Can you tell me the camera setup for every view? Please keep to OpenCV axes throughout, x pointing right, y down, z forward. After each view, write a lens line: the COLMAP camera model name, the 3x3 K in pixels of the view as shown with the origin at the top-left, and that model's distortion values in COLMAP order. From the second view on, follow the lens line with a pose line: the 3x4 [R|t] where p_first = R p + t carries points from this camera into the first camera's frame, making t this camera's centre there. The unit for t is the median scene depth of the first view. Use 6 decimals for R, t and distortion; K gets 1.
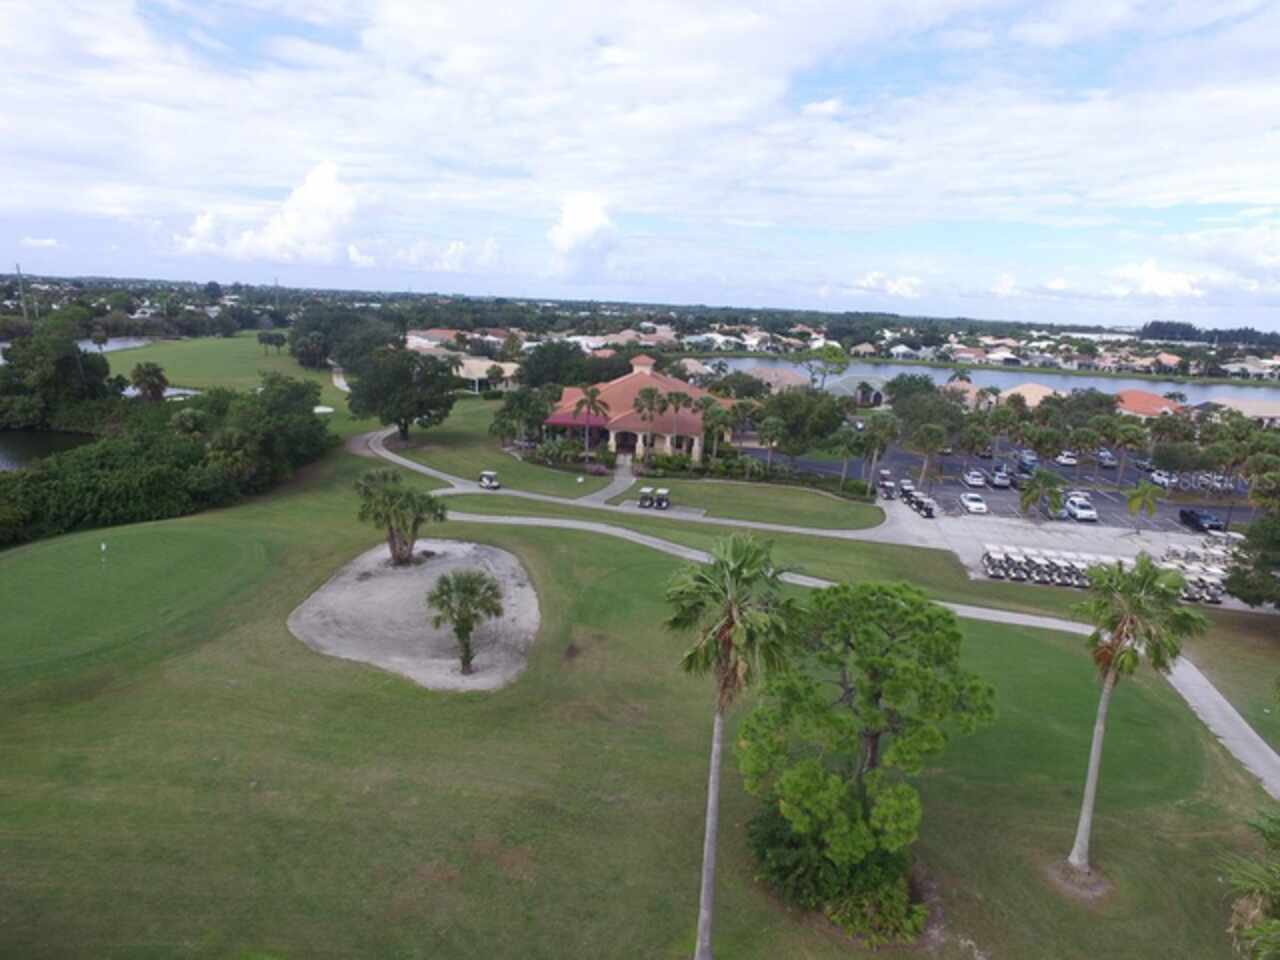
lens RADIAL K [[795.1, 0, 634.6], [0, 795.1, 470.2], [0, 0, 1]] dist [-0.006137, 0.016255]
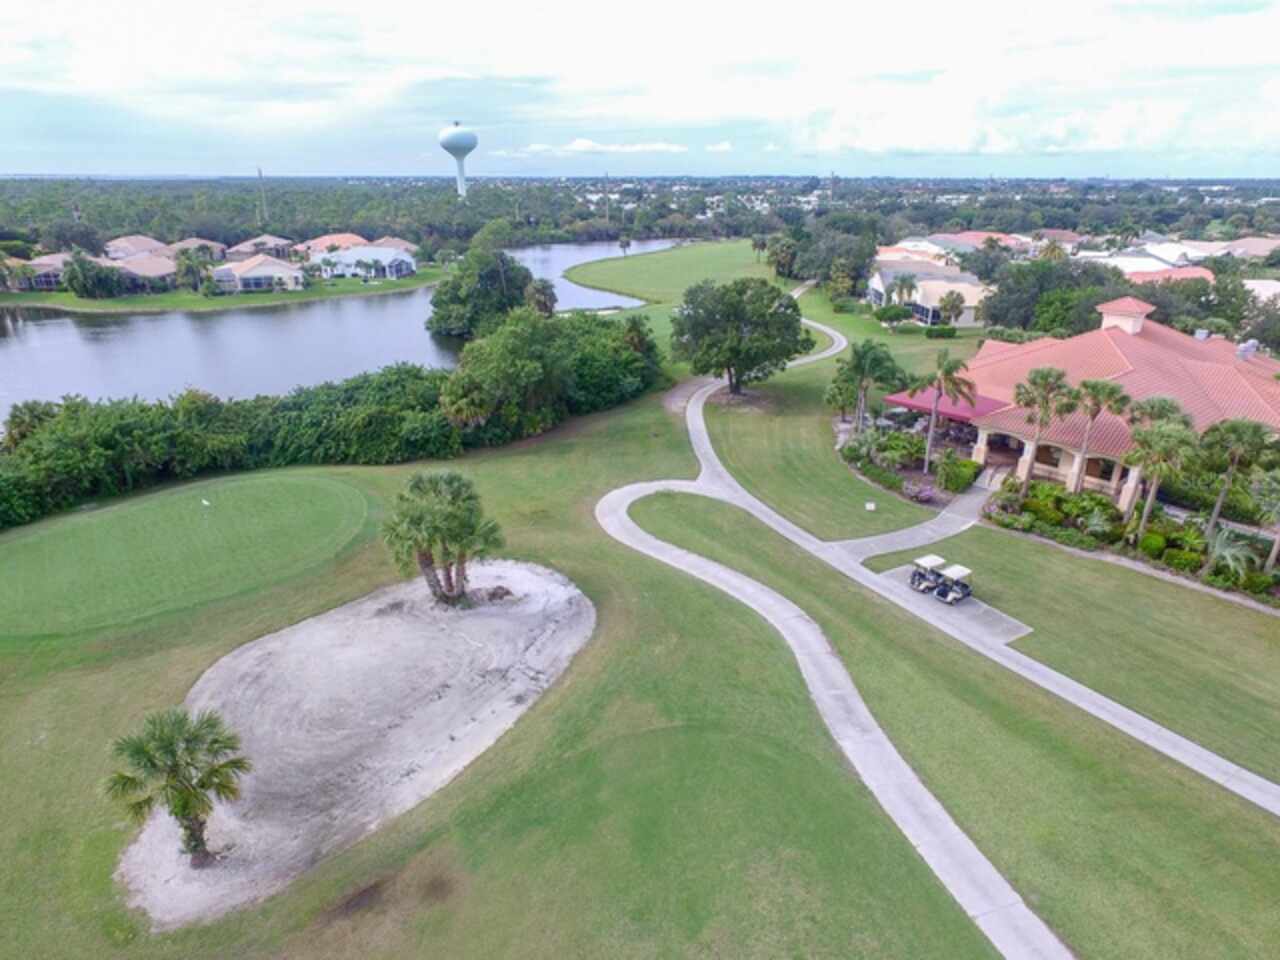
lens RADIAL K [[795.1, 0, 634.6], [0, 795.1, 470.2], [0, 0, 1]] dist [-0.006137, 0.016255]
pose [[0.724933, 0.201301, -0.658749, 0.188105], [-0.113422, 0.978175, 0.174093, -0.095685], [0.679417, -0.051489, 0.731943, 0.376198]]
